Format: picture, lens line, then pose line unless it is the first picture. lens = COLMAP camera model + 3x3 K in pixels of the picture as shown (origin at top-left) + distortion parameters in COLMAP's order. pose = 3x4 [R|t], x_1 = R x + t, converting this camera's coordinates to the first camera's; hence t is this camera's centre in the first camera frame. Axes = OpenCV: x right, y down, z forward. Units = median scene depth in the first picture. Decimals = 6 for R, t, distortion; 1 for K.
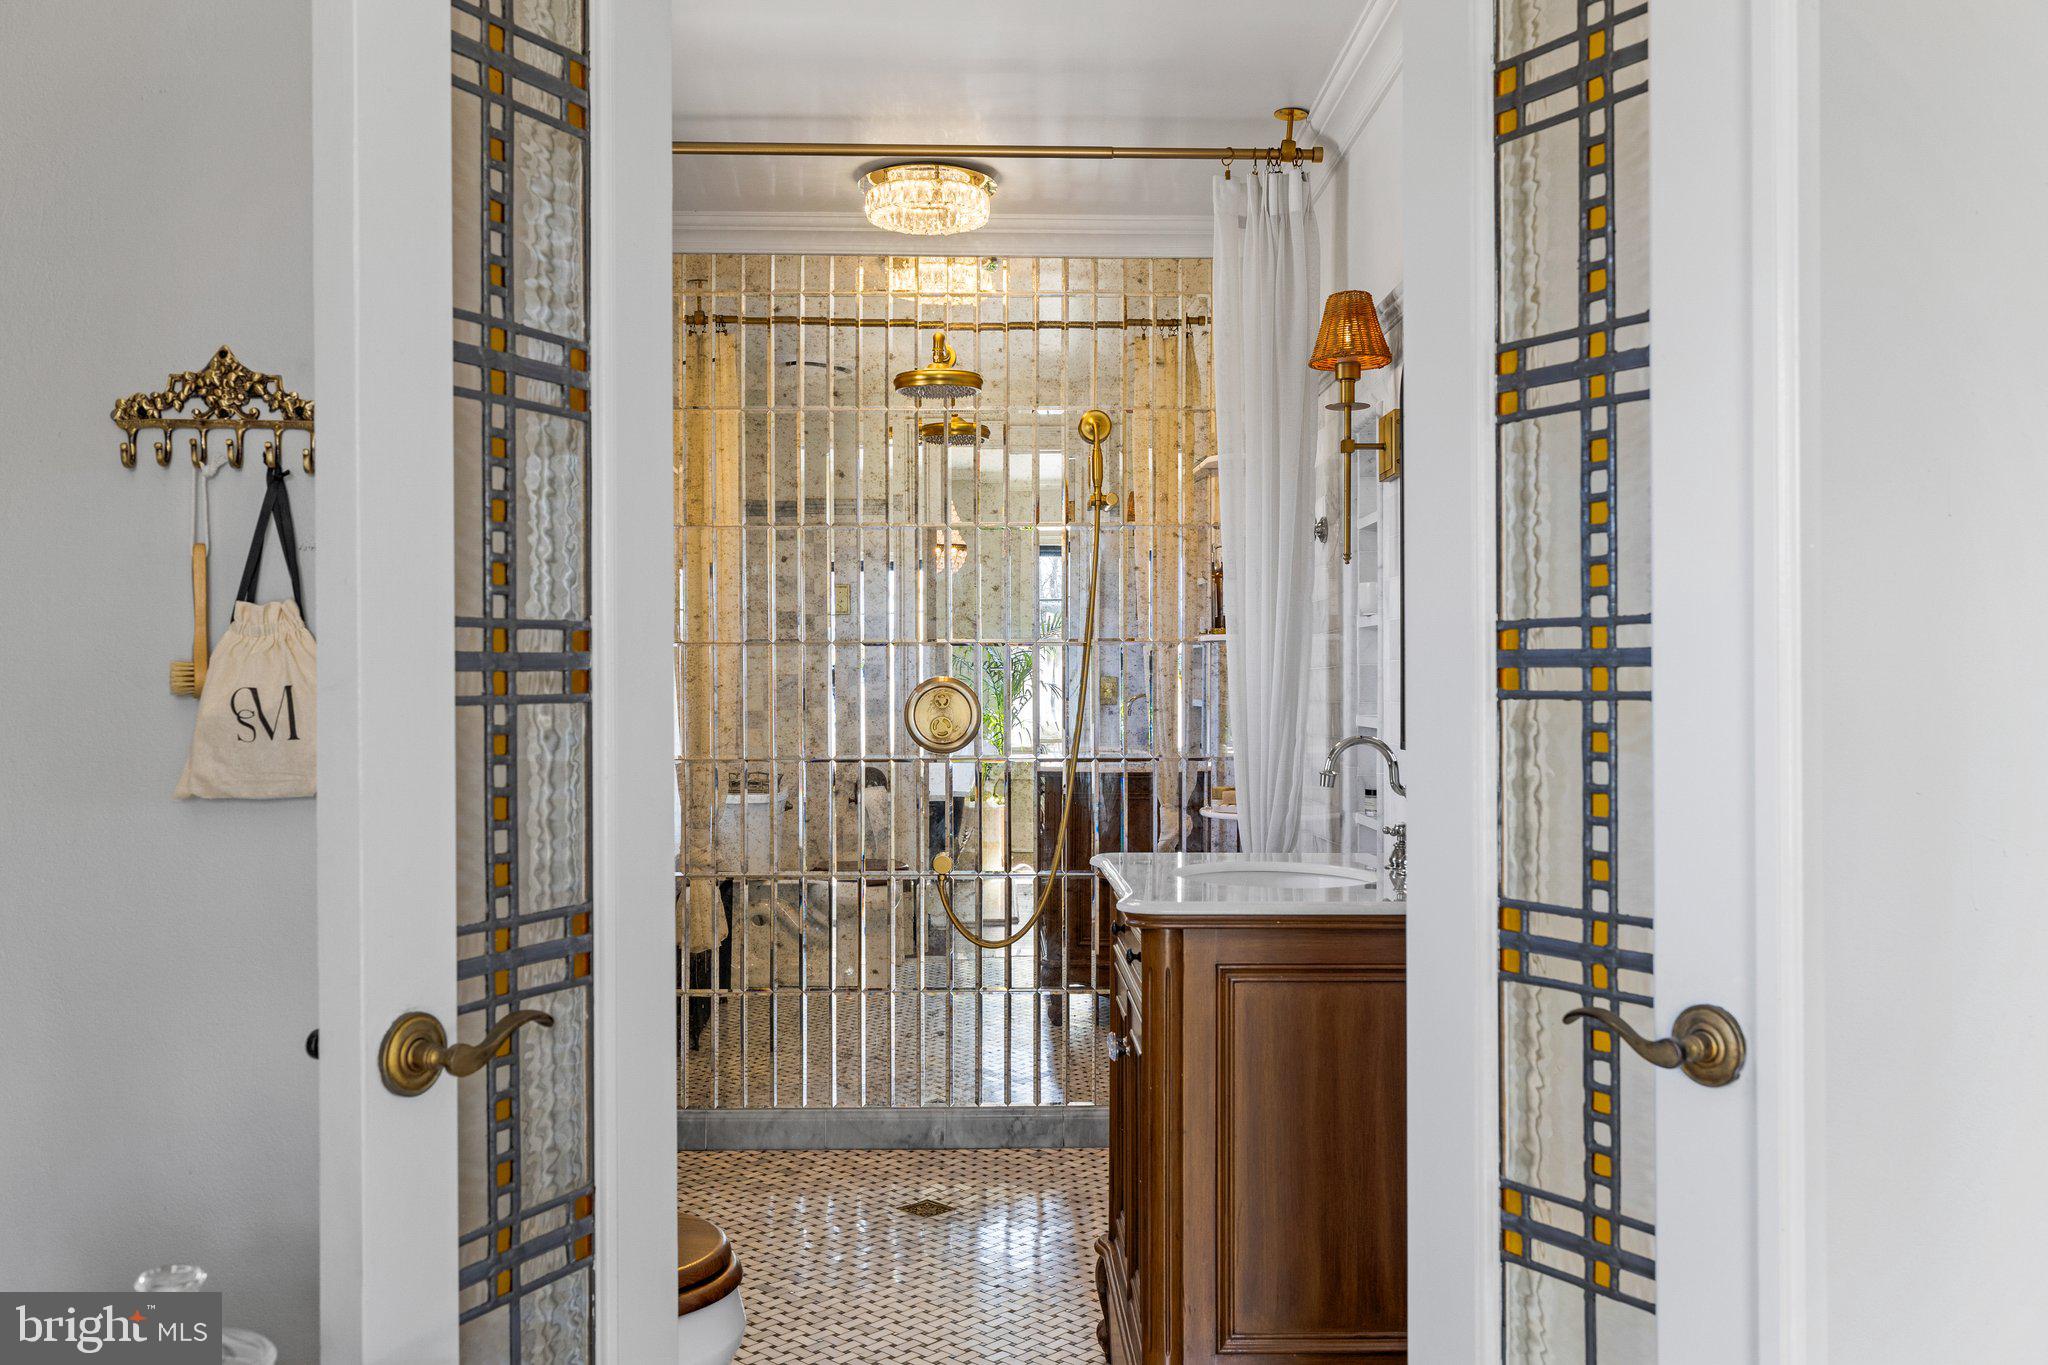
lens RADIAL K [[1648.5, 0, 1024.0], [0, 1648.5, 682.5], [0, 0, 1]] dist [0.001816, 0.000327]
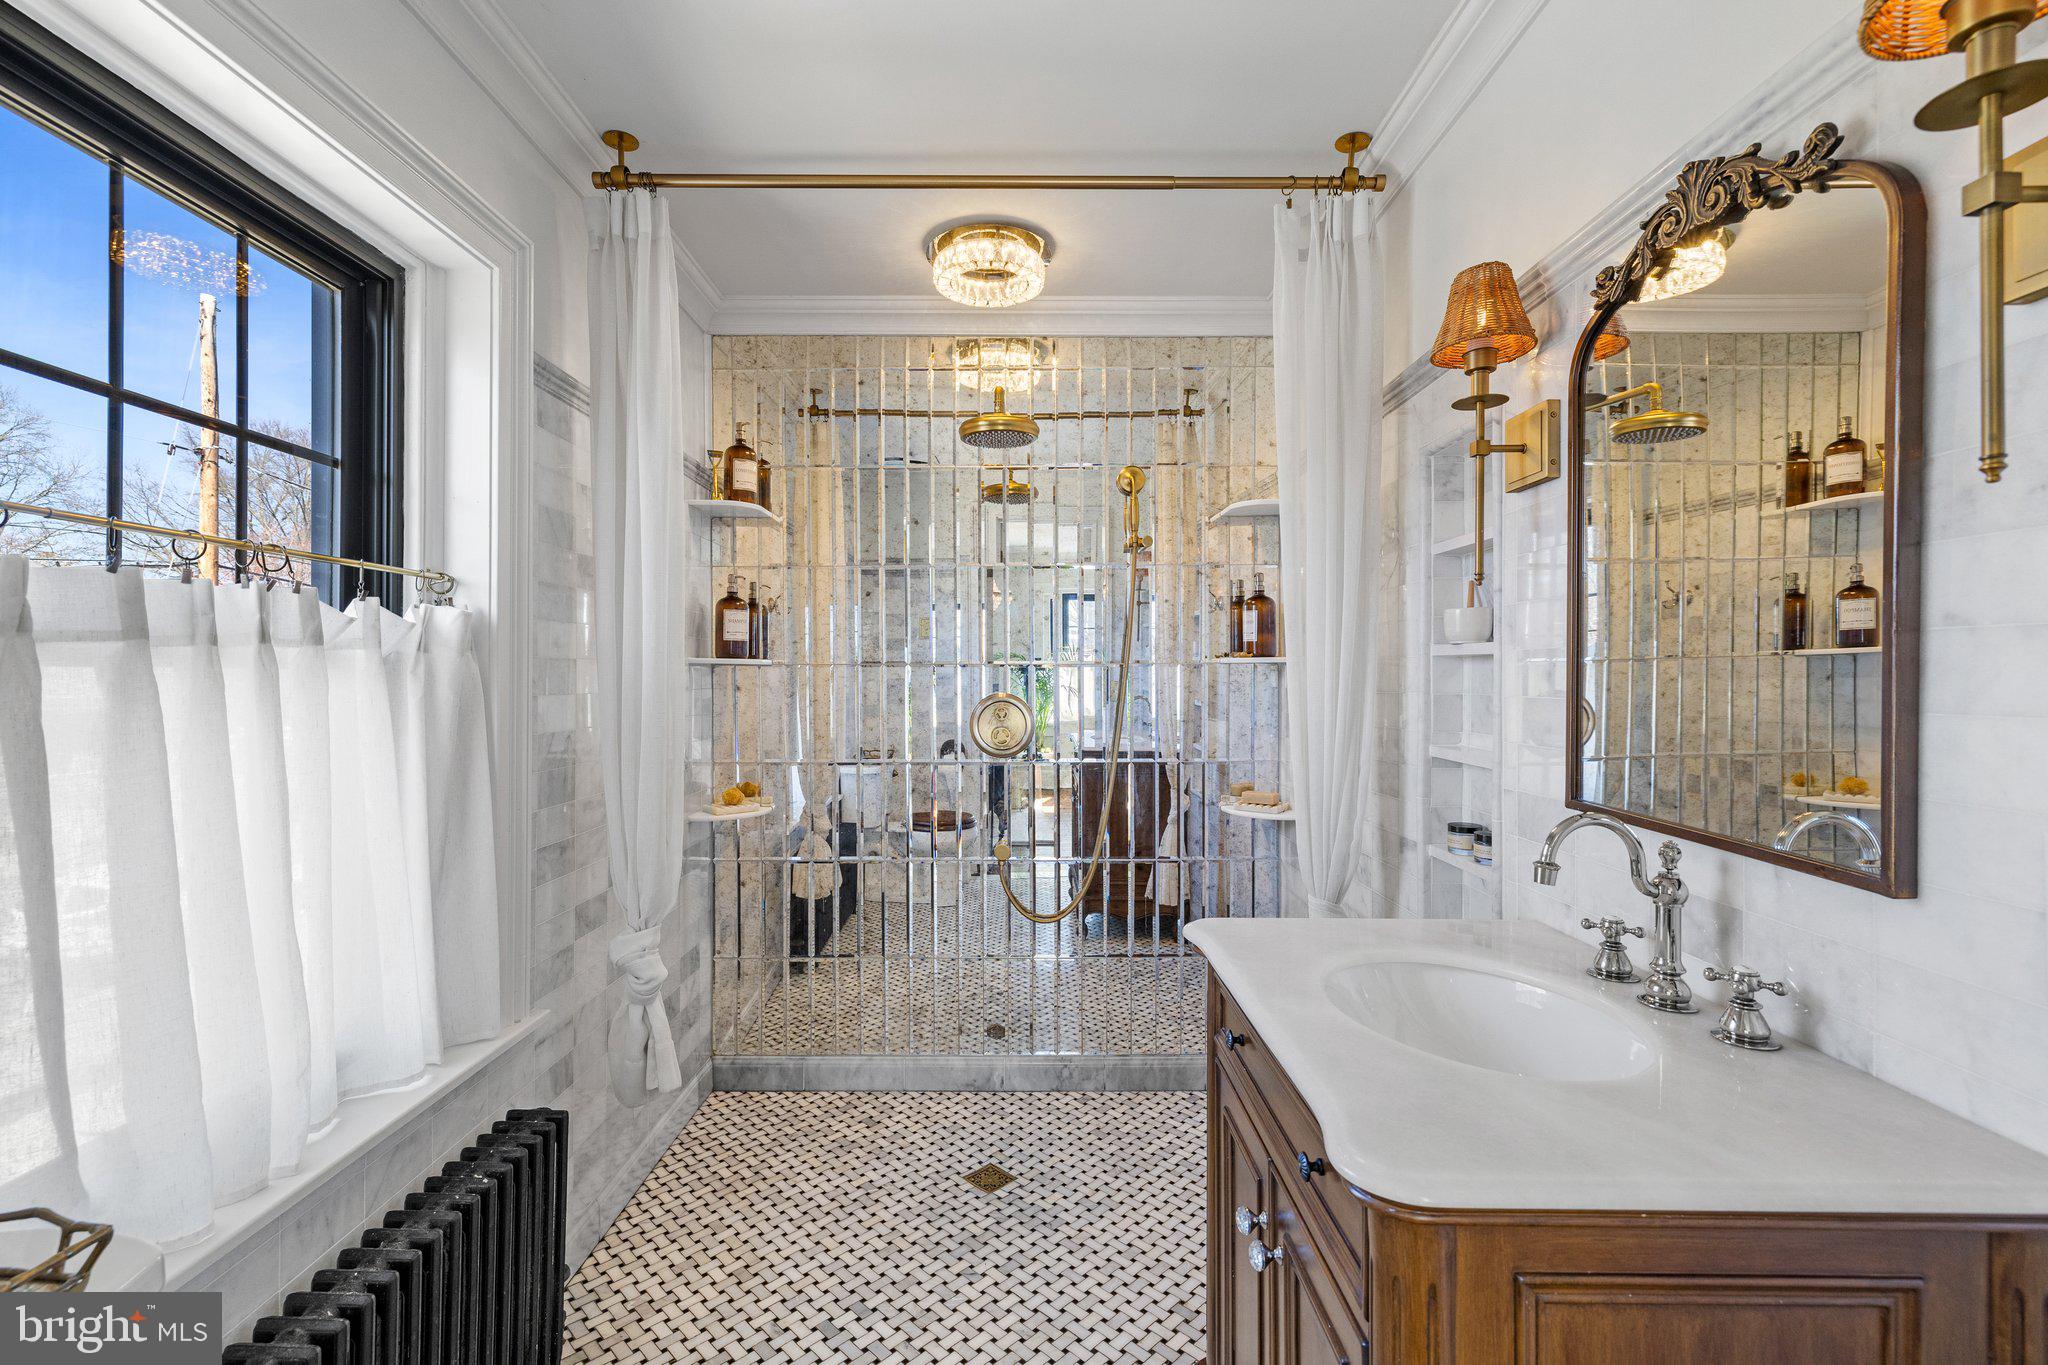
lens RADIAL K [[894.8, 0, 1013.5], [0, 894.8, 678.7], [0, 0, 1]] dist [0.001506, 0.000657]
pose [[0.999637, -0.001063, -0.026922, -0.024018], [0.001230, 0.999980, 0.006172, -0.017881], [0.026915, -0.006203, 0.999618, 0.361617]]
